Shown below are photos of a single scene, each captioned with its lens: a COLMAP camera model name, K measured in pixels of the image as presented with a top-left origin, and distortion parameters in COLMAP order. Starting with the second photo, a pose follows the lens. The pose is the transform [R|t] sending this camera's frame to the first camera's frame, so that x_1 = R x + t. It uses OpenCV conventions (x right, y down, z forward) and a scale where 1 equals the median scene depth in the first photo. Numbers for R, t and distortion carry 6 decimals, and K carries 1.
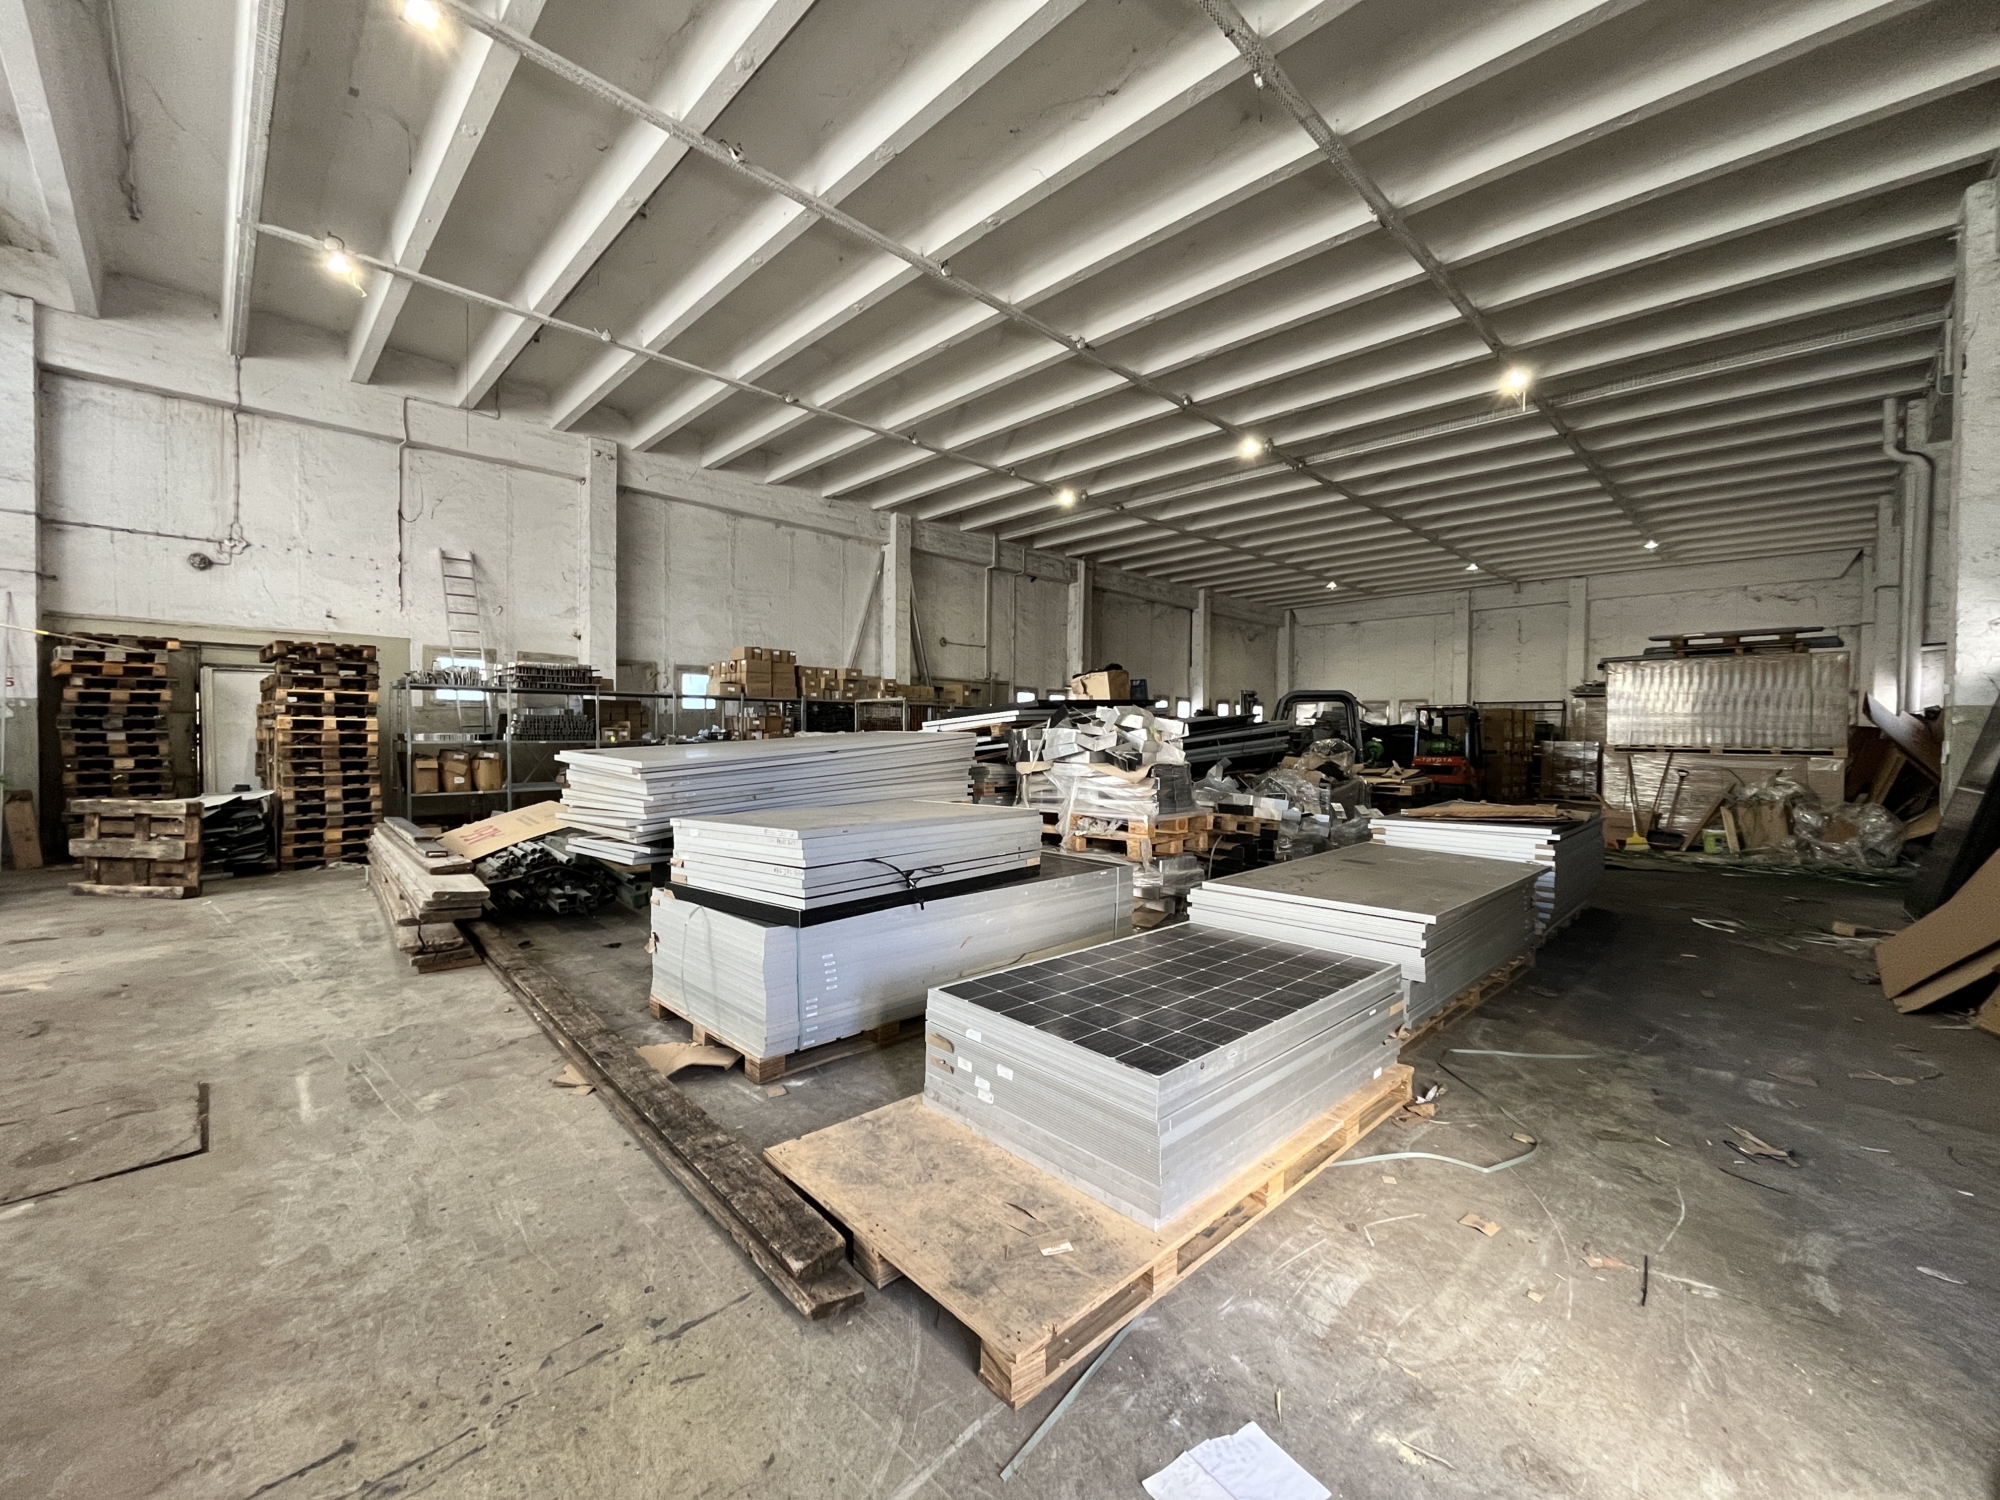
lens RADIAL K [[813.3, 0, 991.3], [0, 813.3, 747.3], [0, 0, 1]] dist [-0.001826, -0.000796]
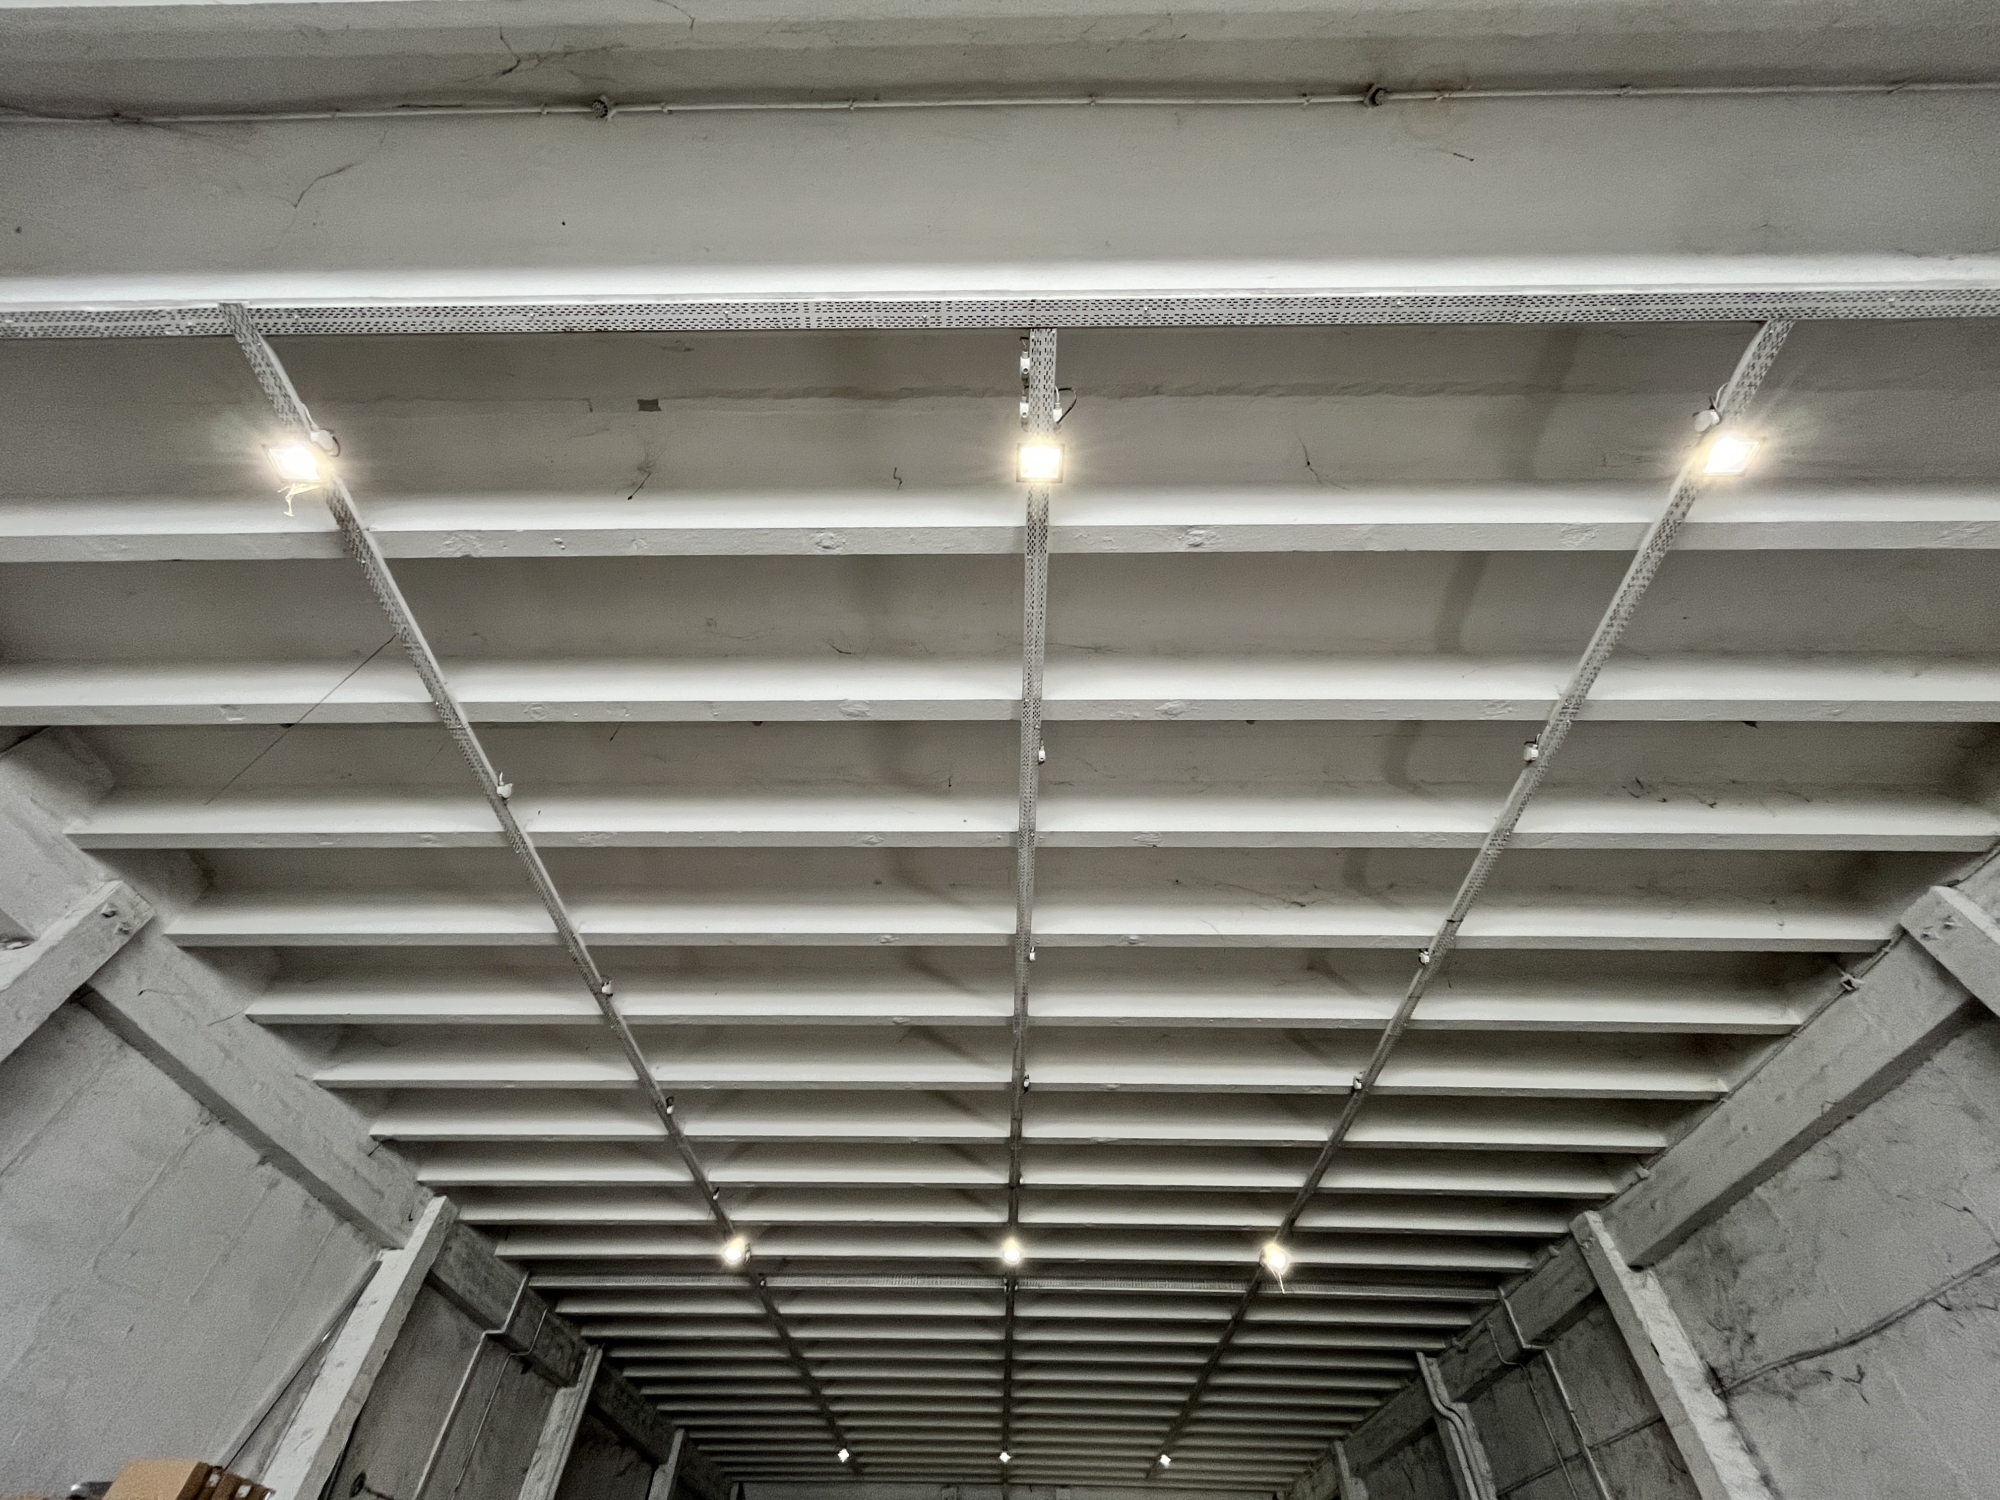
lens RADIAL K [[813.3, 0, 991.3], [0, 813.3, 747.3], [0, 0, 1]] dist [-0.001826, -0.000796]
pose [[0.707144, 0.549853, 0.444534, -0.418607], [0.002335, 0.626878, -0.779114, -0.034520], [-0.707066, 0.551983, 0.442009, 0.368508]]
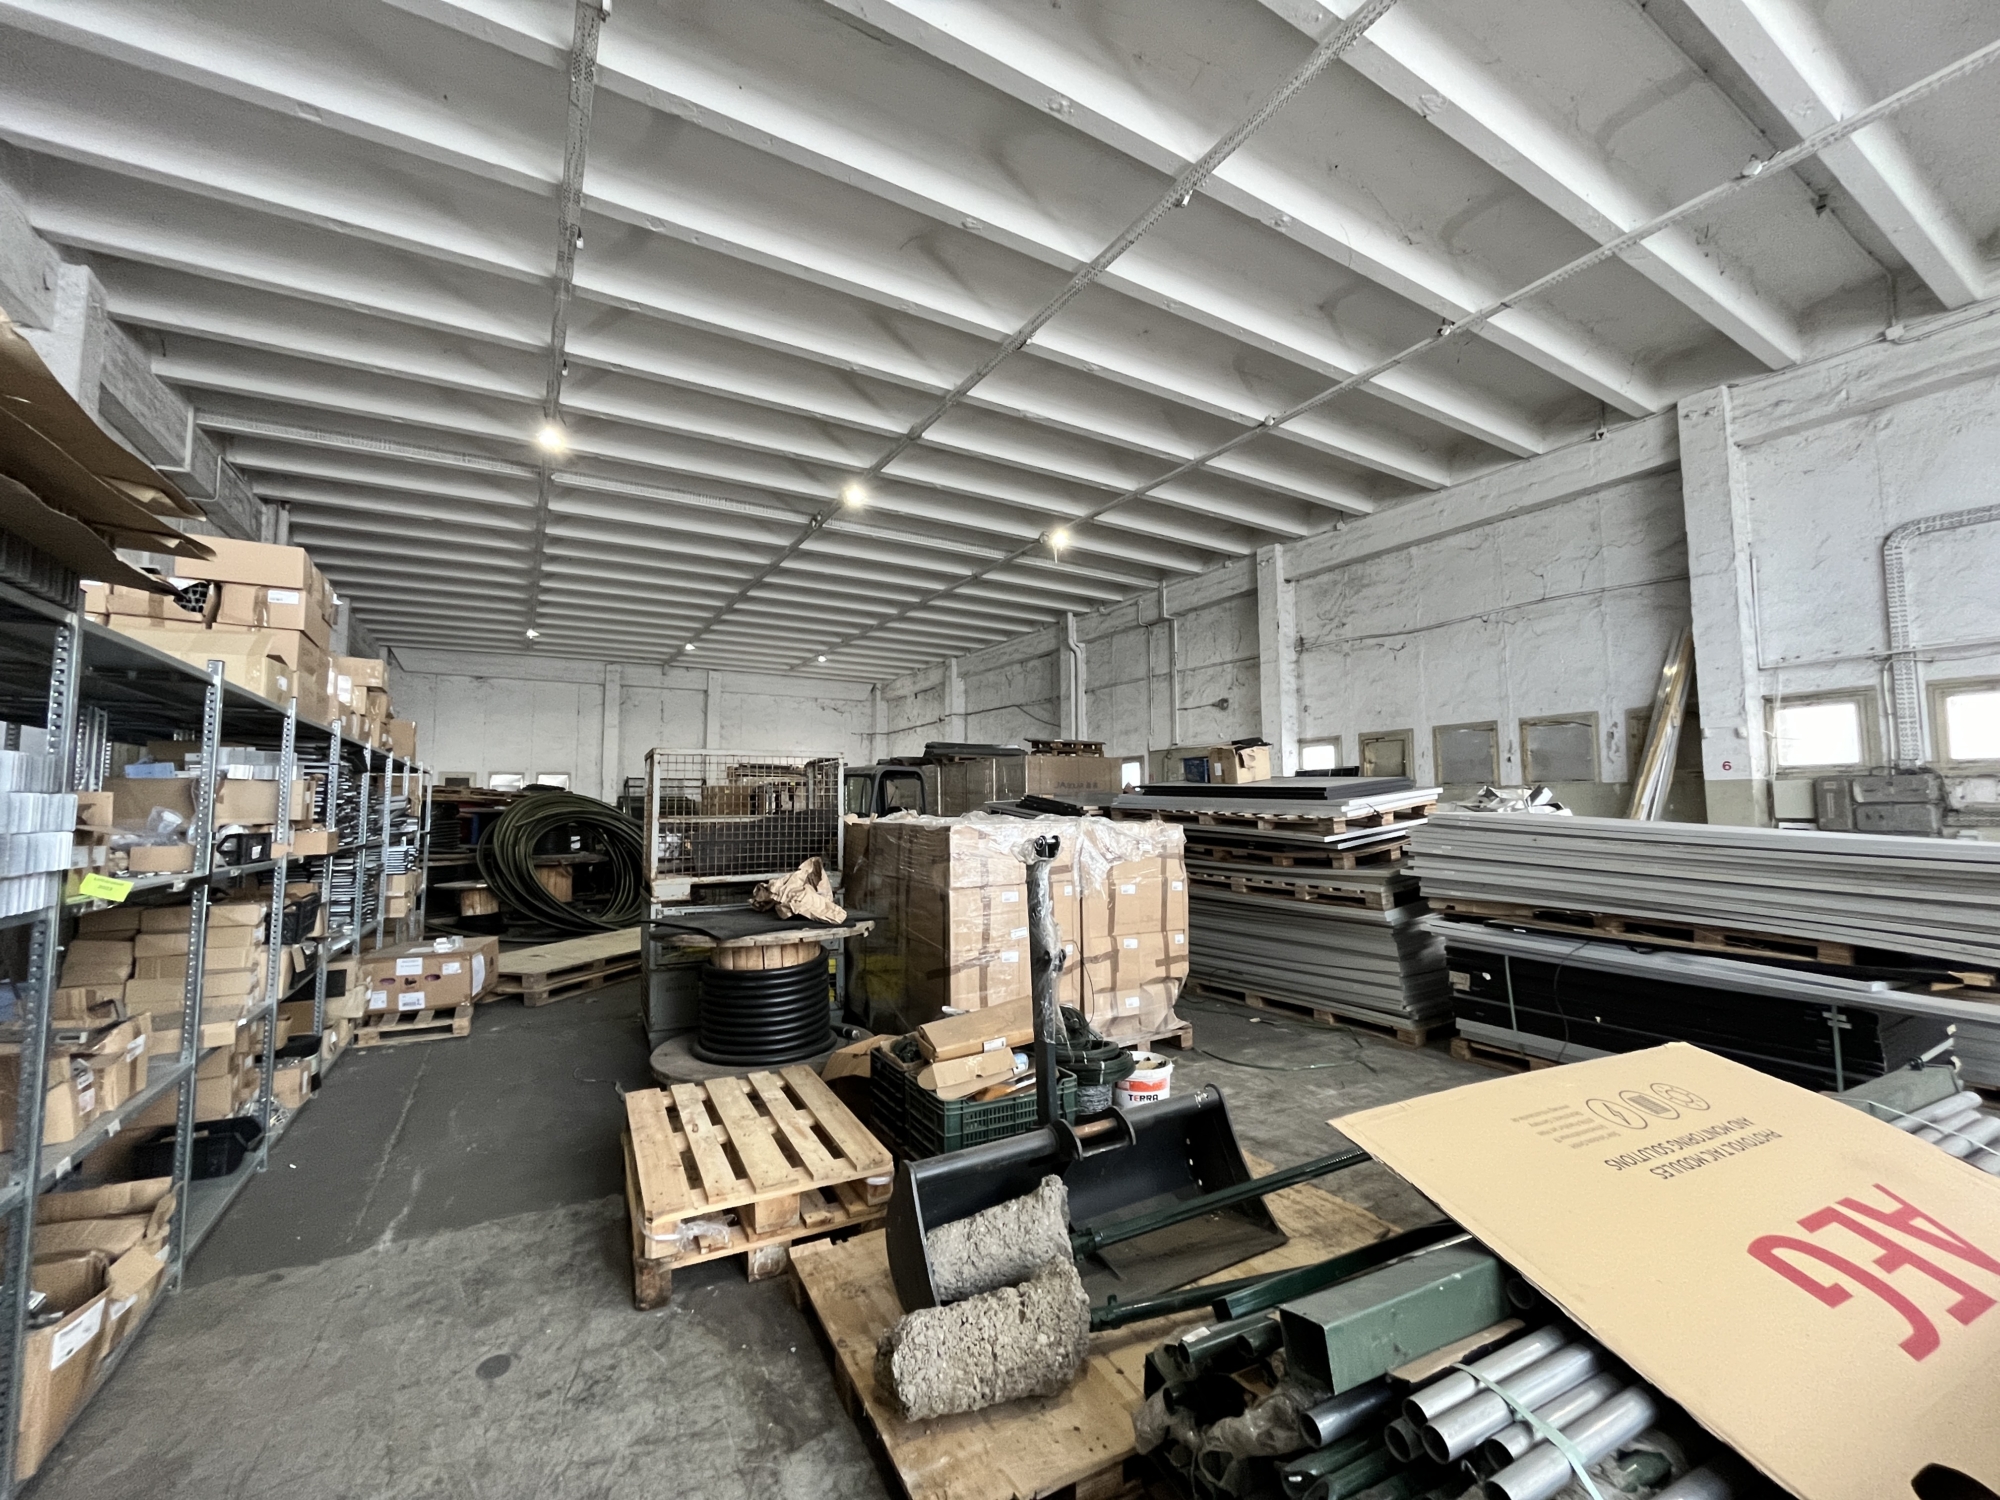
lens RADIAL K [[812.6, 0, 991.3], [0, 812.6, 748.3], [0, 0, 1]] dist [-0.001787, 0.000090]
pose [[0.241553, 0.061877, 0.968413, -0.559555], [0.025252, 0.997226, -0.070017, -0.021764], [-0.970059, 0.041367, 0.239320, 0.713324]]
